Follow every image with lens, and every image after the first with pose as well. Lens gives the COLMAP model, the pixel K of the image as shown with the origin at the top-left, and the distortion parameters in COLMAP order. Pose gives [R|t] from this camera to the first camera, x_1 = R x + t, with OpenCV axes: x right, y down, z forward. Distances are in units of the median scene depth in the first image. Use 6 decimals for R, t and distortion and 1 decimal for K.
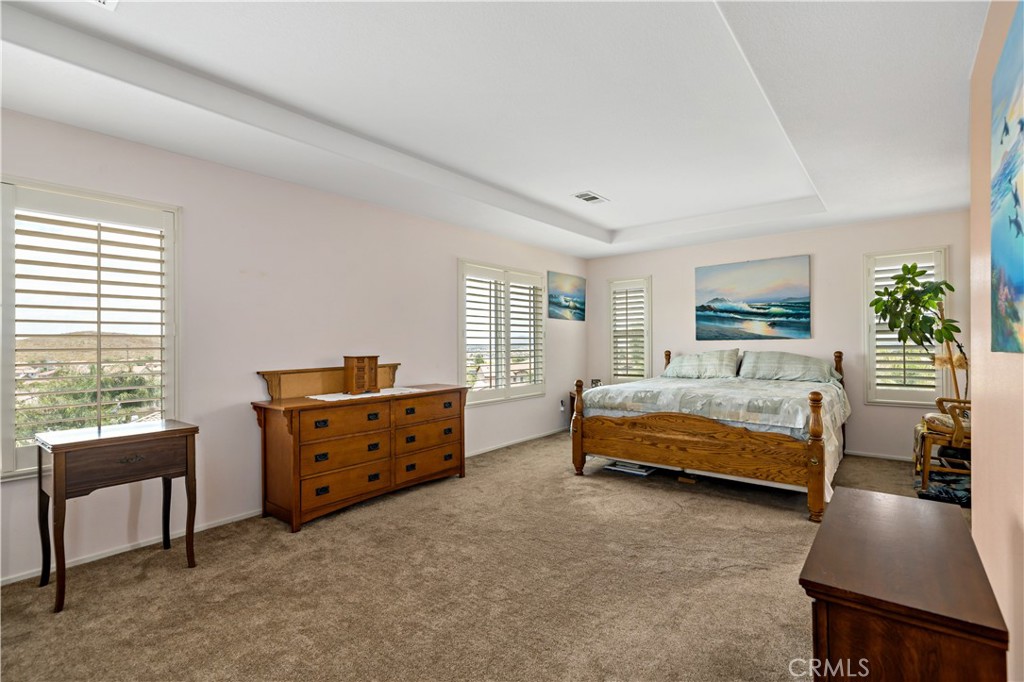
lens RADIAL K [[475.9, 0, 517.7], [0, 475.9, 341.0], [0, 0, 1]] dist [0.012408, 0.000679]
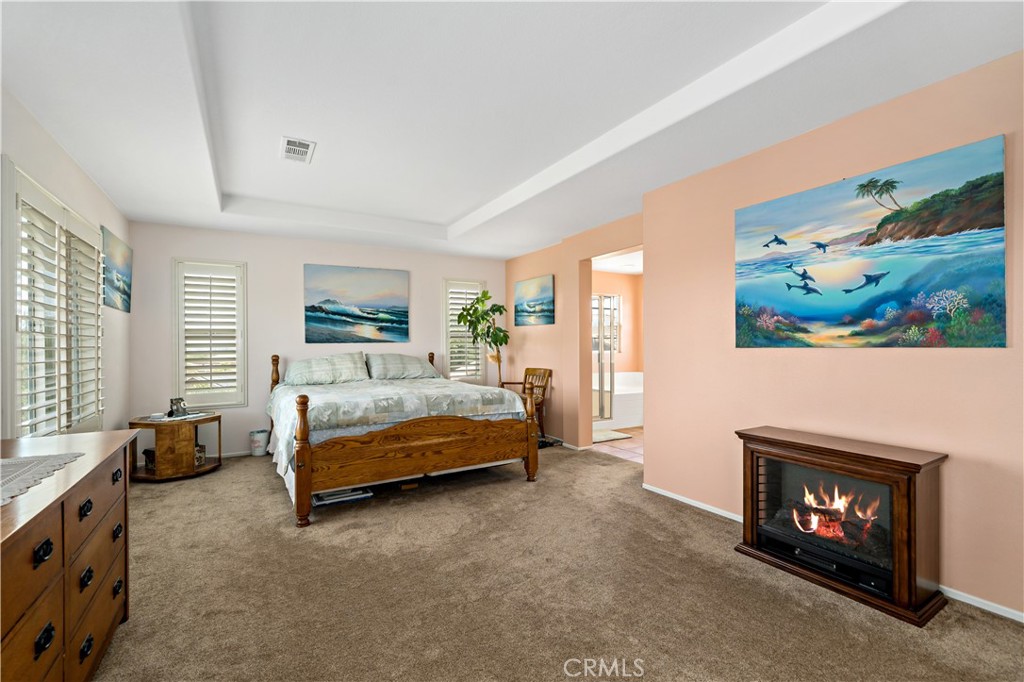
lens RADIAL K [[442.3, 0, 514.0], [0, 442.3, 345.3], [0, 0, 1]] dist [0.001136, 0.000323]
pose [[0.351278, 0.003527, 0.936264, -0.409516], [-0.000373, 0.999993, -0.003627, 0.008150], [-0.936271, 0.000925, 0.351277, 0.479148]]
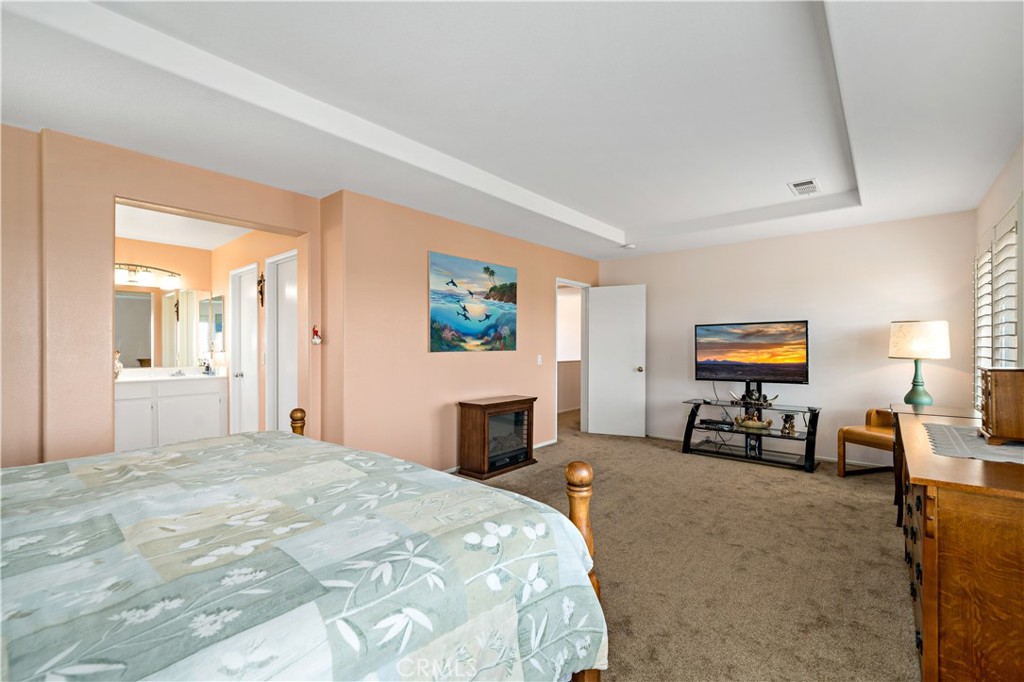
lens RADIAL K [[442.3, 0, 514.5], [0, 442.3, 343.8], [0, 0, 1]] dist [0.001136, 0.000323]
pose [[-0.999464, 0.010417, 0.031027, 0.172664], [0.010107, 0.999898, -0.010133, 0.002781], [-0.031130, -0.009814, -0.999467, 1.363132]]
